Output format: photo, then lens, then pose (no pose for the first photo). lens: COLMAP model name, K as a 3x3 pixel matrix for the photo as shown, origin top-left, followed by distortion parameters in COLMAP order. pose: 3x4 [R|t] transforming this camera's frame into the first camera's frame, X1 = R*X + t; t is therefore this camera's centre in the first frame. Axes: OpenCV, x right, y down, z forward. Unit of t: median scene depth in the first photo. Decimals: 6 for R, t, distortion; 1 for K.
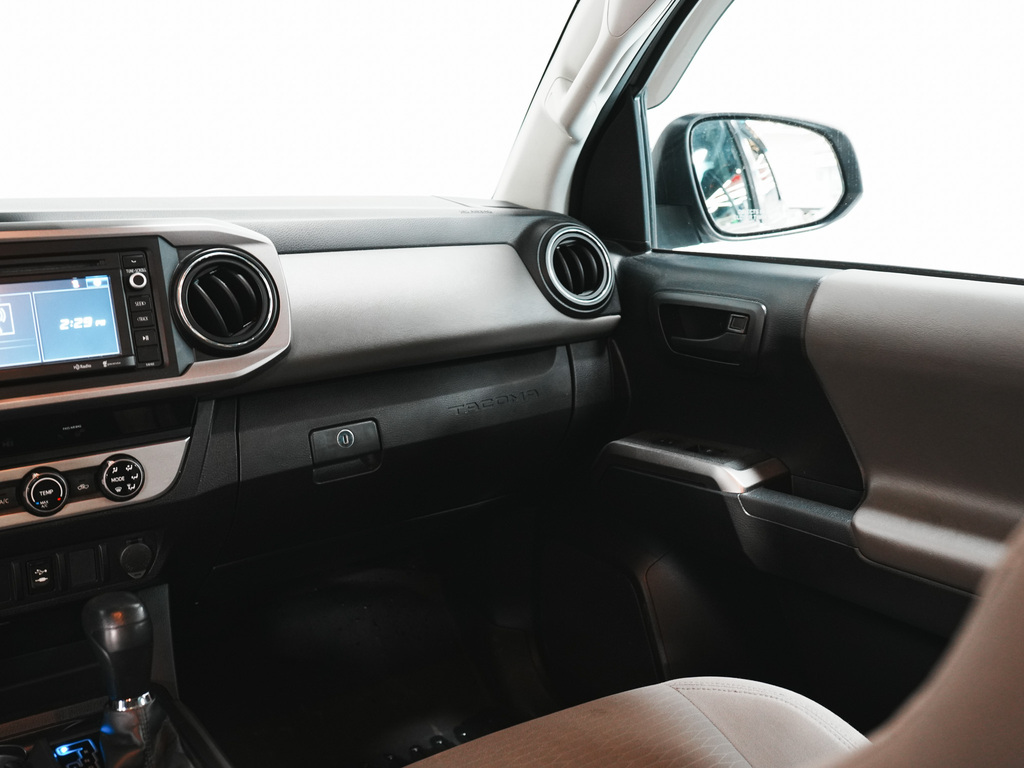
lens RADIAL K [[1114.8, 0, 493.9], [0, 1114.8, 383.9], [0, 0, 1]] dist [-0.027652, -0.005409]
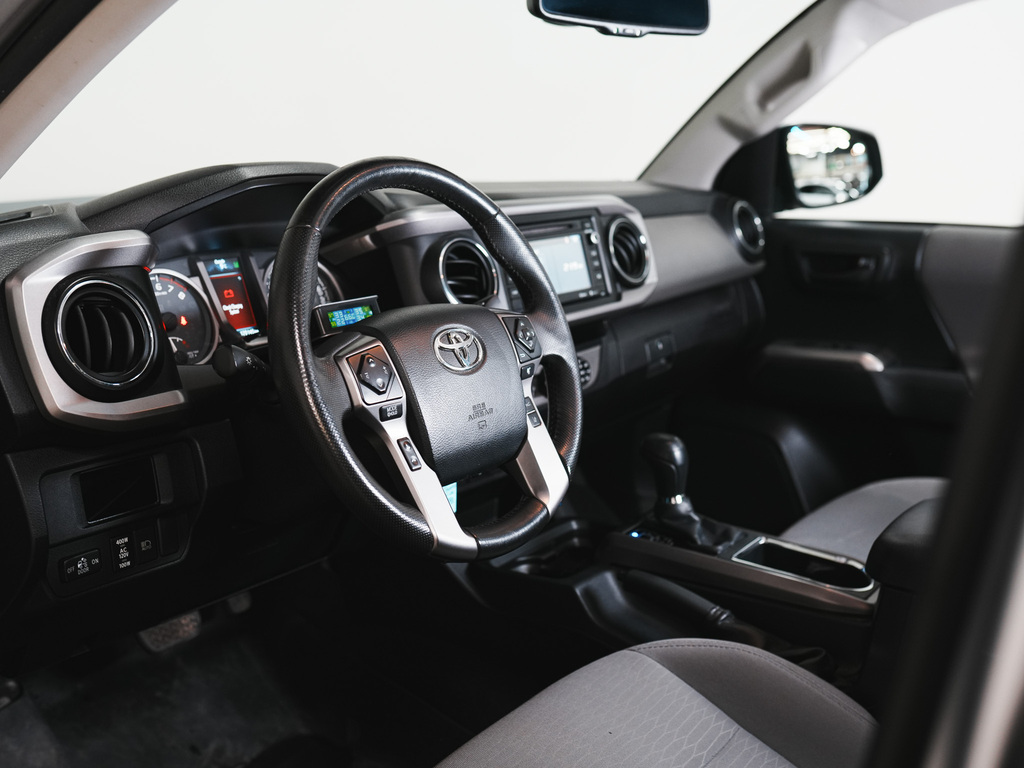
lens RADIAL K [[1114.8, 0, 493.9], [0, 1114.8, 383.9], [0, 0, 1]] dist [-0.027652, -0.005409]
pose [[0.948602, -0.061582, 0.310423, -0.916869], [0.056314, 0.998077, 0.025911, 0.055933], [-0.311422, -0.007098, 0.950245, -0.380993]]
